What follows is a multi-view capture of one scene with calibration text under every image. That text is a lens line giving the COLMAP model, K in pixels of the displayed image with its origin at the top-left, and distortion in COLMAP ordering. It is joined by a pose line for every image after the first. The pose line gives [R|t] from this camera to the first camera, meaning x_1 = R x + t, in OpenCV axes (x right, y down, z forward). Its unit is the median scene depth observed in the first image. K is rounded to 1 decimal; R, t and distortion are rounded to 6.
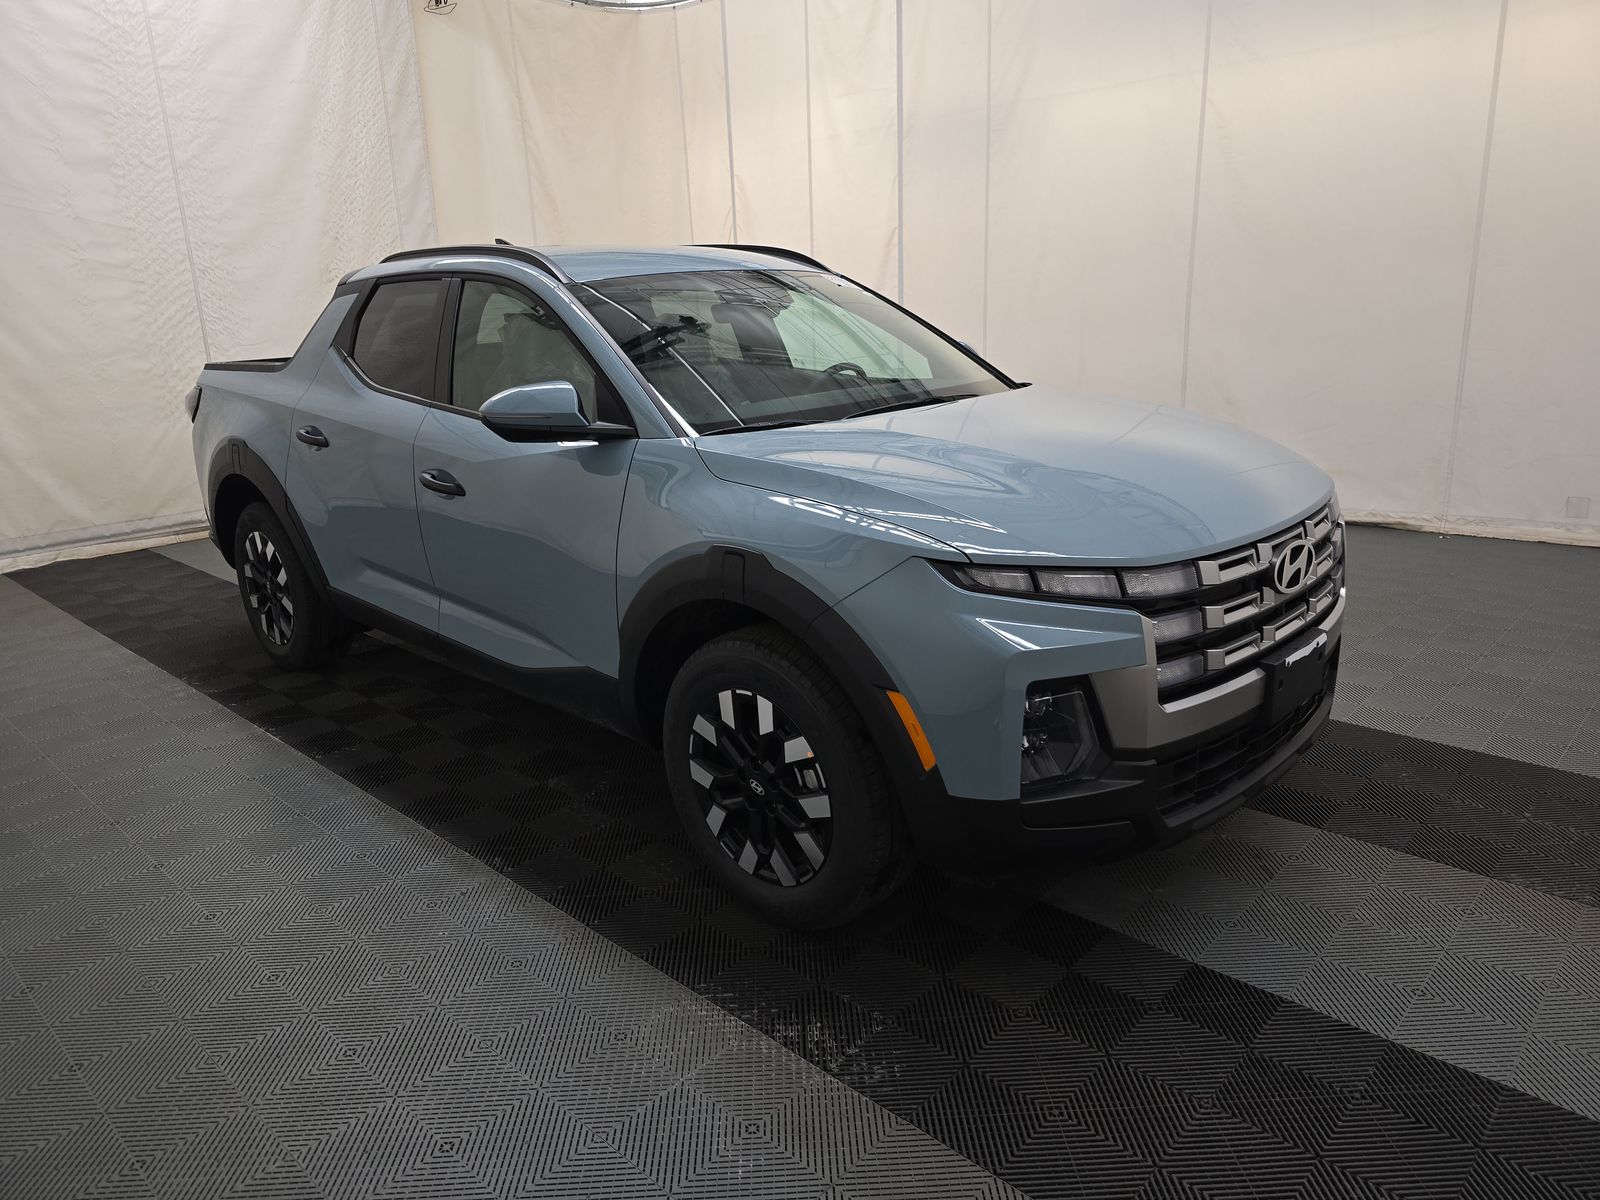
lens RADIAL K [[1071.5, 0, 792.5], [0, 1071.5, 600.2], [0, 0, 1]] dist [0.040003, -0.031637]
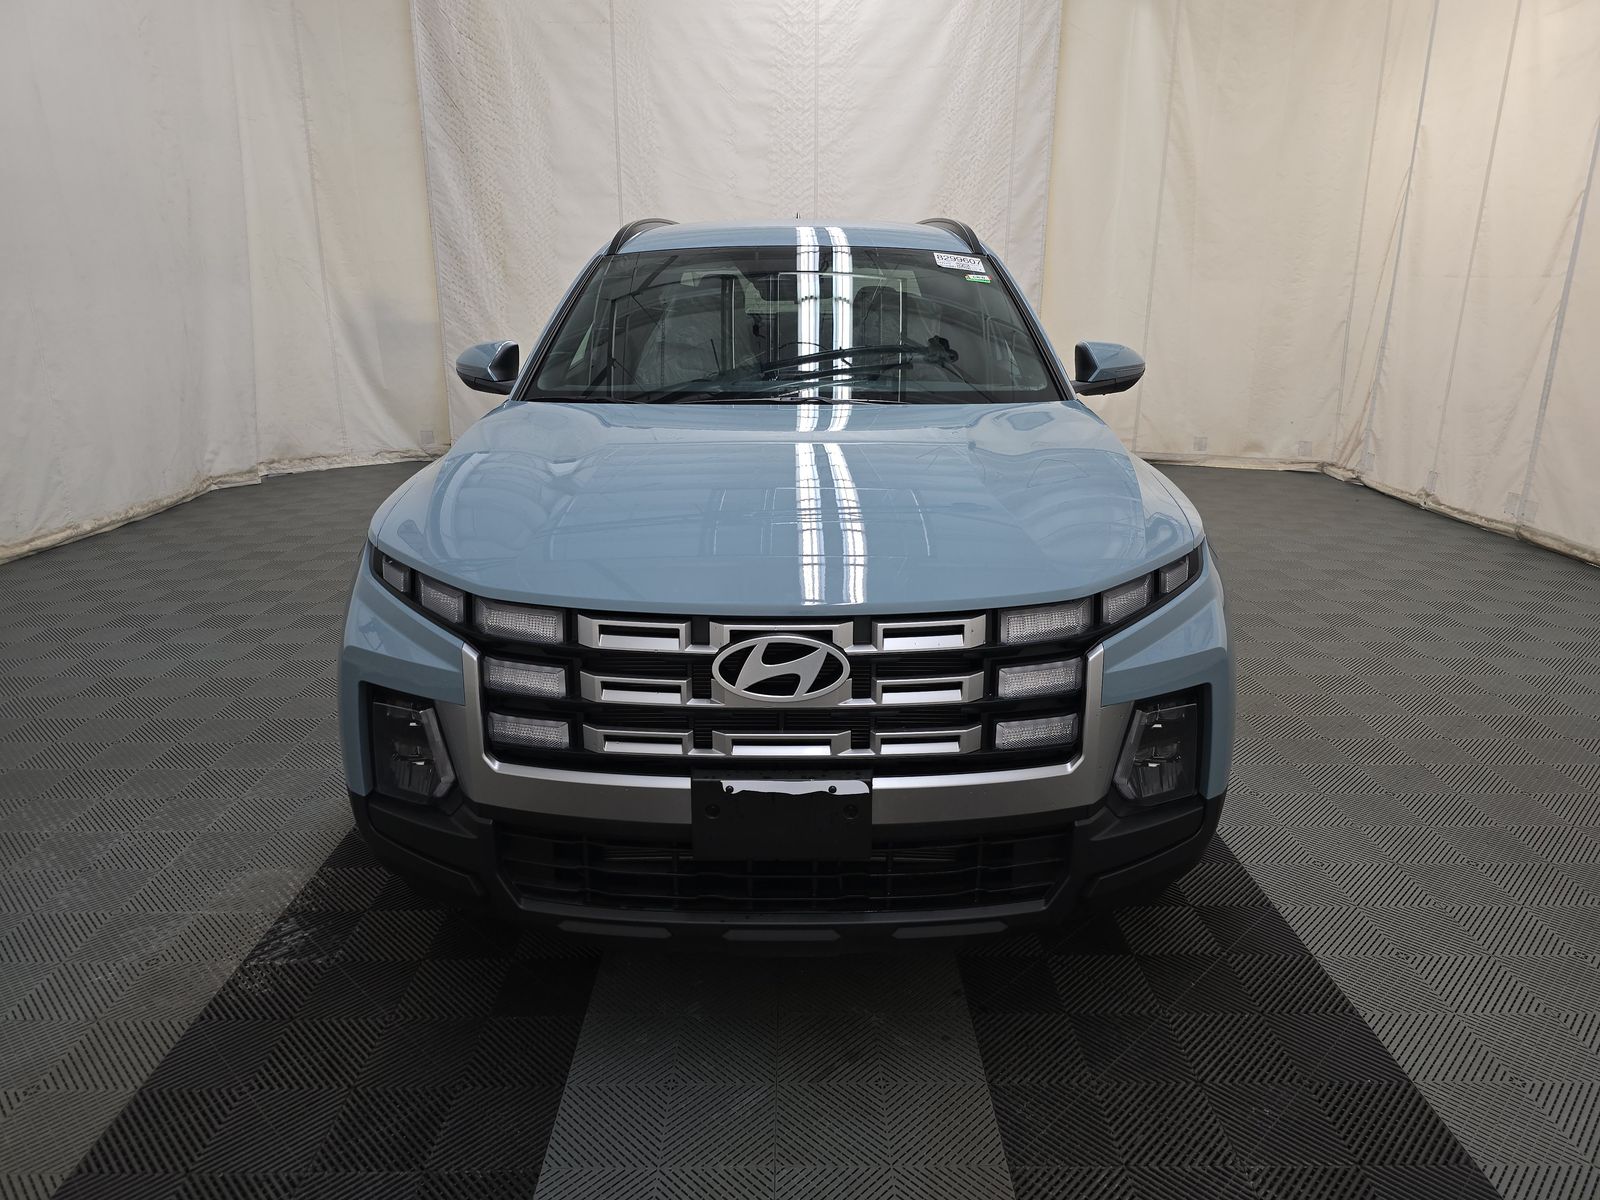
lens RADIAL K [[1071.5, 0, 792.5], [0, 1071.5, 600.2], [0, 0, 1]] dist [0.040003, -0.031637]
pose [[0.693240, 0.244508, -0.677964, 0.339319], [-0.227734, 0.966811, 0.115817, -0.057927], [0.683781, 0.074106, 0.725915, 0.168492]]
